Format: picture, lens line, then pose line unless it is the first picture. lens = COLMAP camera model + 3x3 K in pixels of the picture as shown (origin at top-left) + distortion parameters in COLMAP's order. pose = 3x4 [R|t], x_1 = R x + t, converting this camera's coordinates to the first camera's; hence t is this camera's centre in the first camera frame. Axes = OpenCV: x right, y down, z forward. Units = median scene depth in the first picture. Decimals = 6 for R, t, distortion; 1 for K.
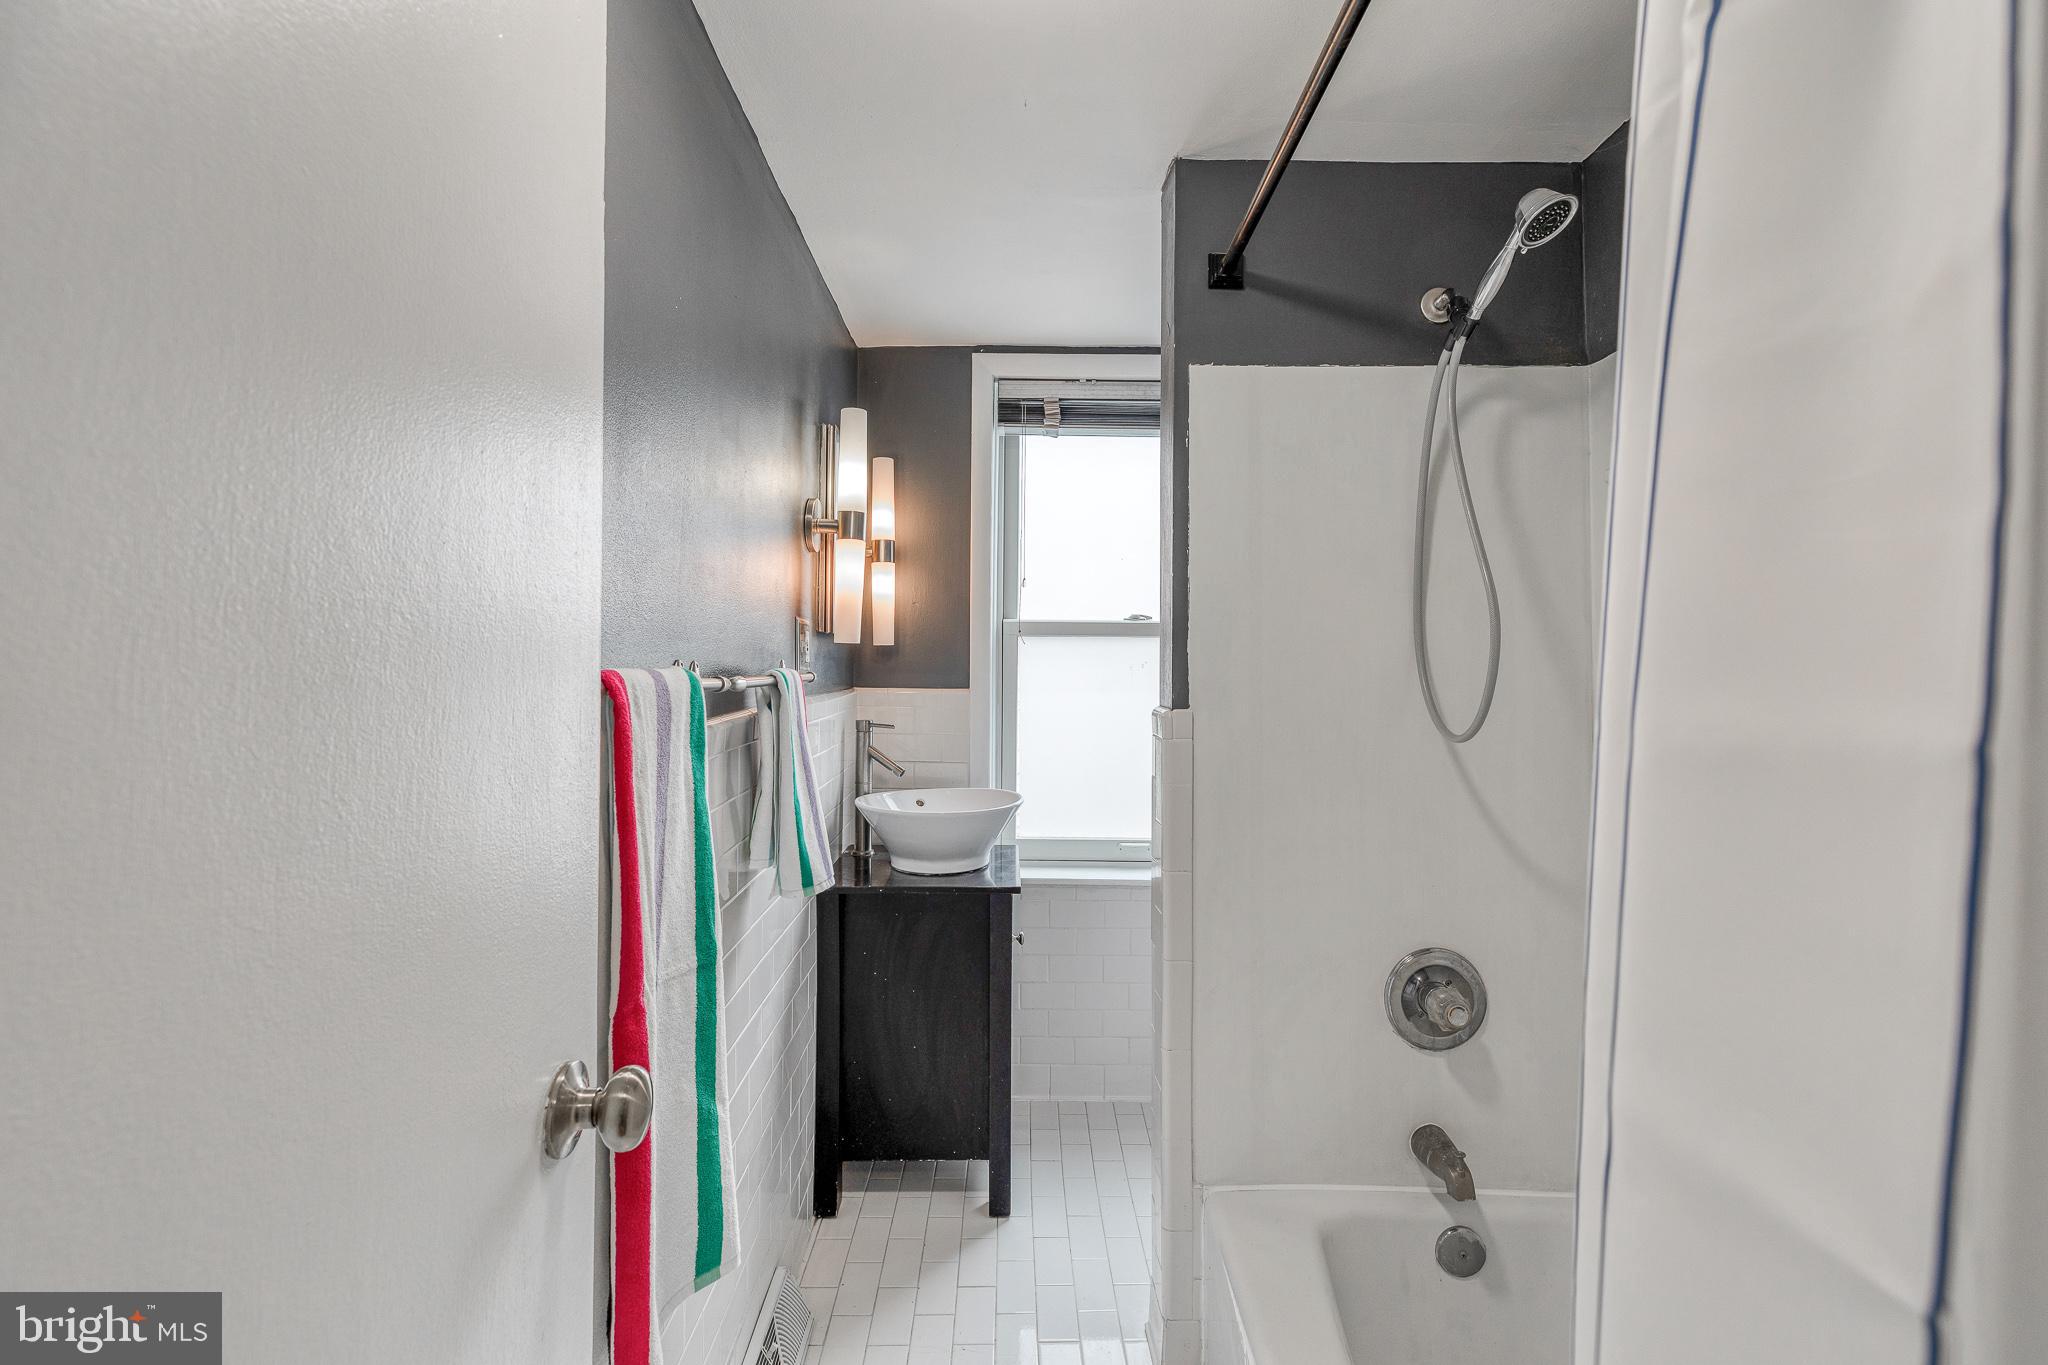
lens RADIAL K [[925.8, 0, 1025.3], [0, 925.8, 657.1], [0, 0, 1]] dist [0.001237, 0.000544]
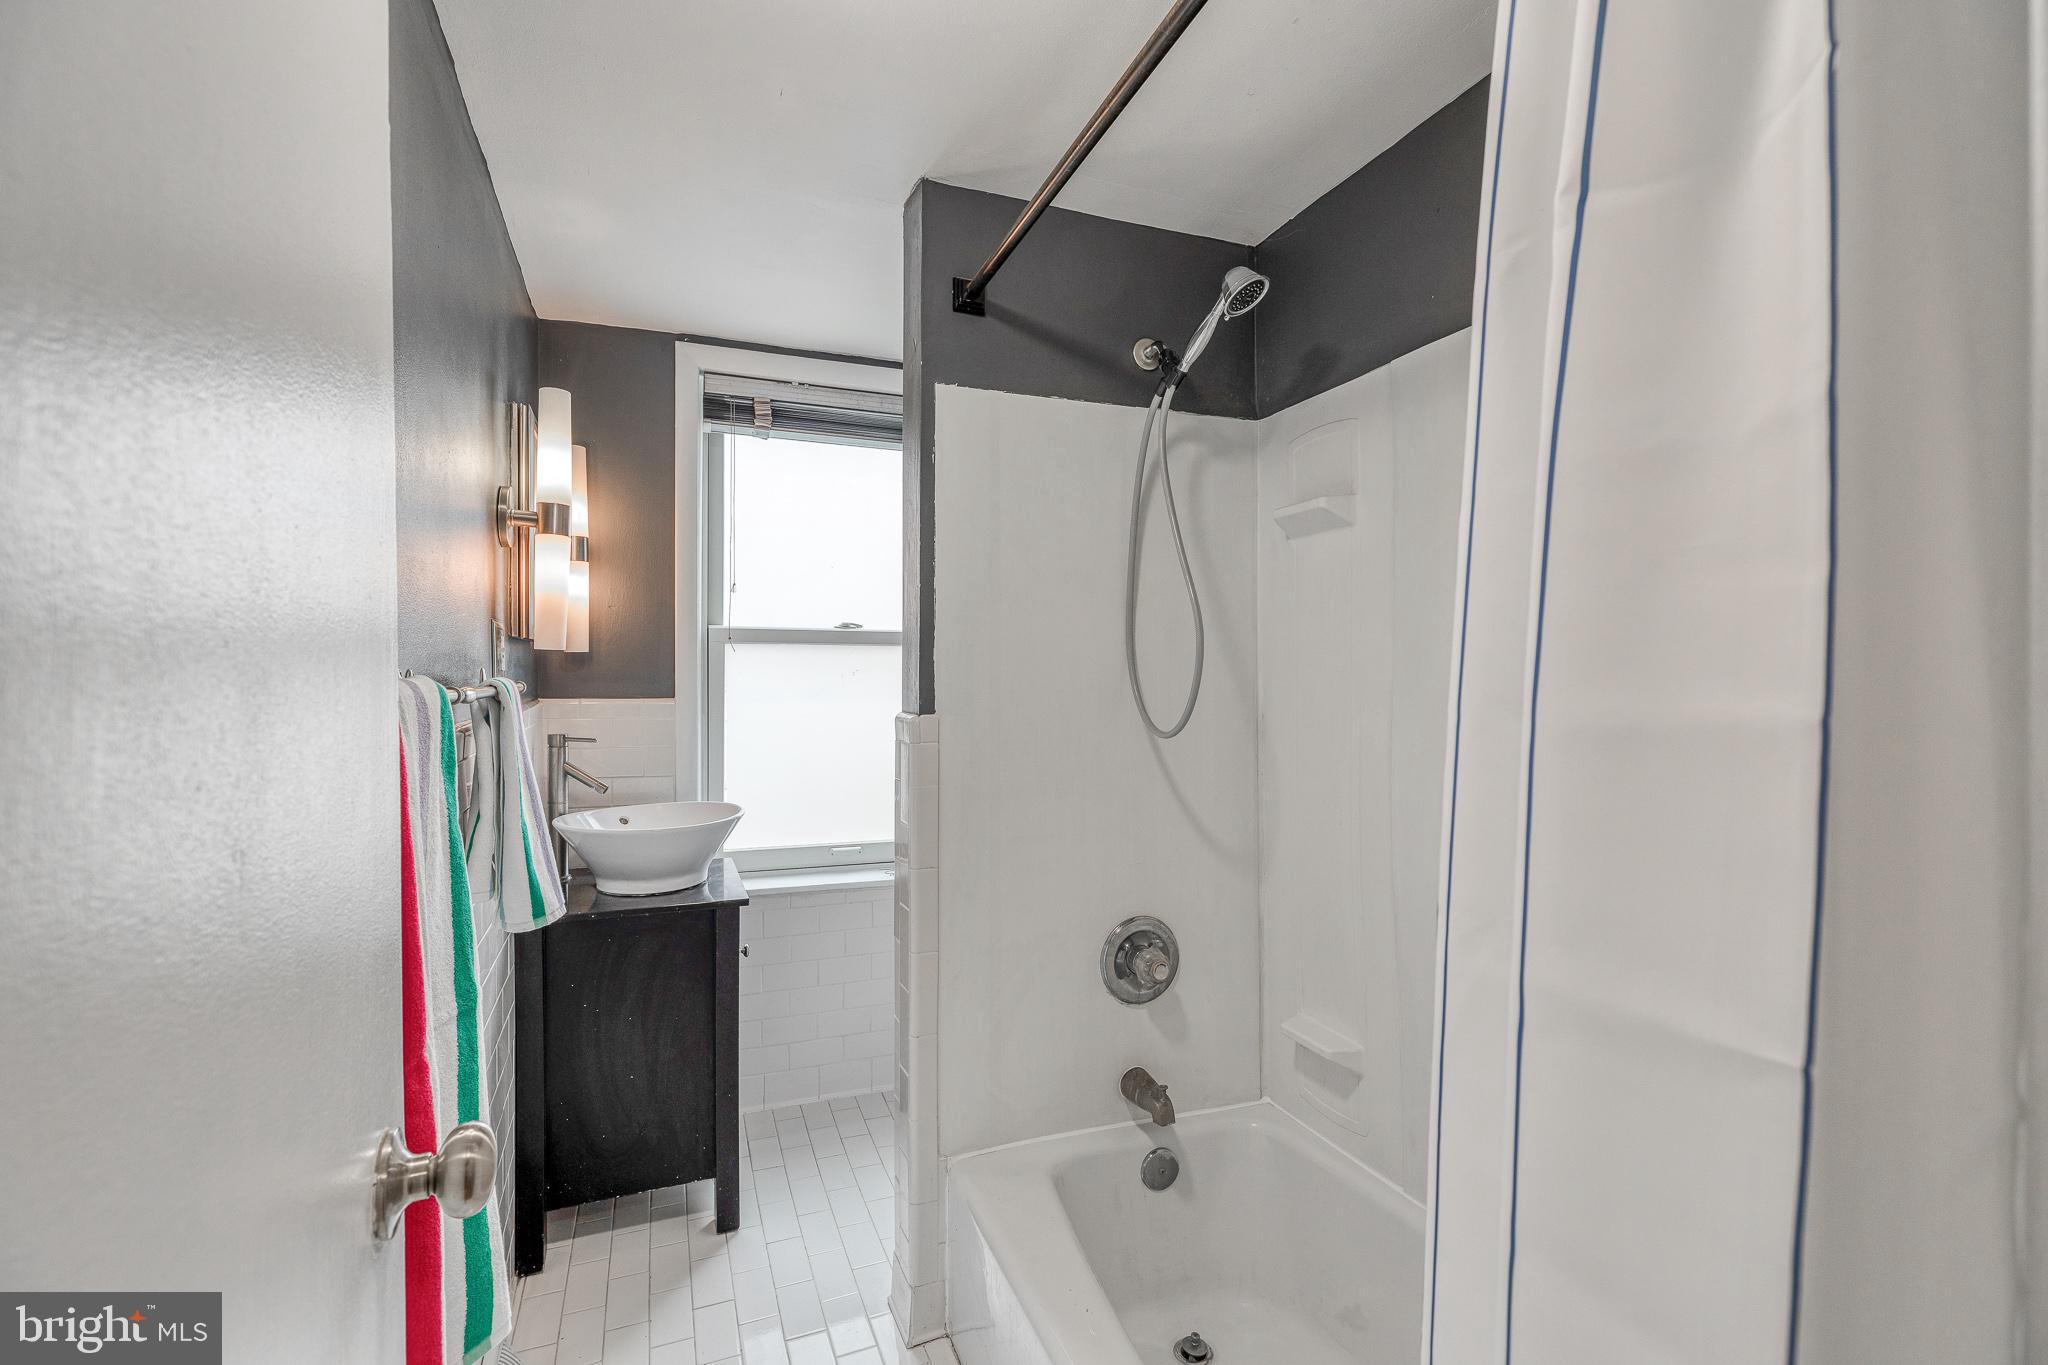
lens RADIAL K [[913.0, 0, 1014.3], [0, 913.0, 696.3], [0, 0, 1]] dist [0.001148, 0.000181]
pose [[0.934311, -0.012917, 0.356226, -0.101852], [0.000496, 0.999389, 0.034938, -0.000370], [-0.356460, -0.032466, 0.933746, 0.000386]]
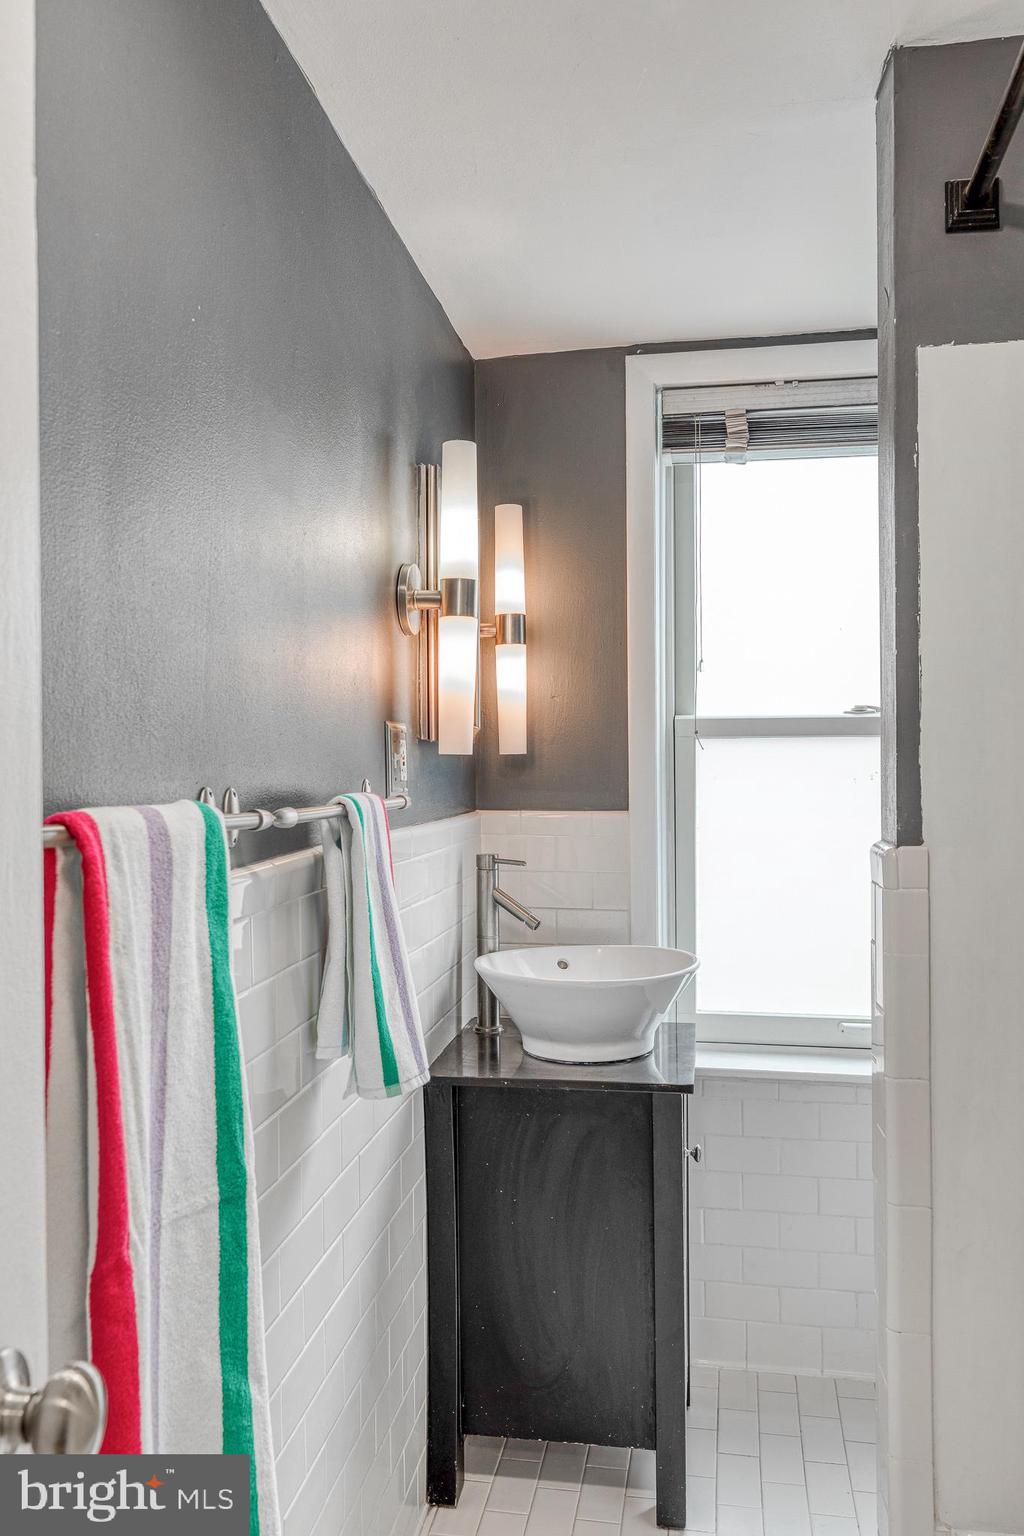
lens RADIAL K [[1199.7, 0, 519.1], [0, 1199.7, 775.5], [0, 0, 1]] dist [-0.000118, 0.001437]
pose [[0.983670, -0.011677, -0.179602, 0.038872], [0.014243, 0.999814, 0.013006, -0.011805], [0.179417, -0.015351, 0.983653, 0.058402]]
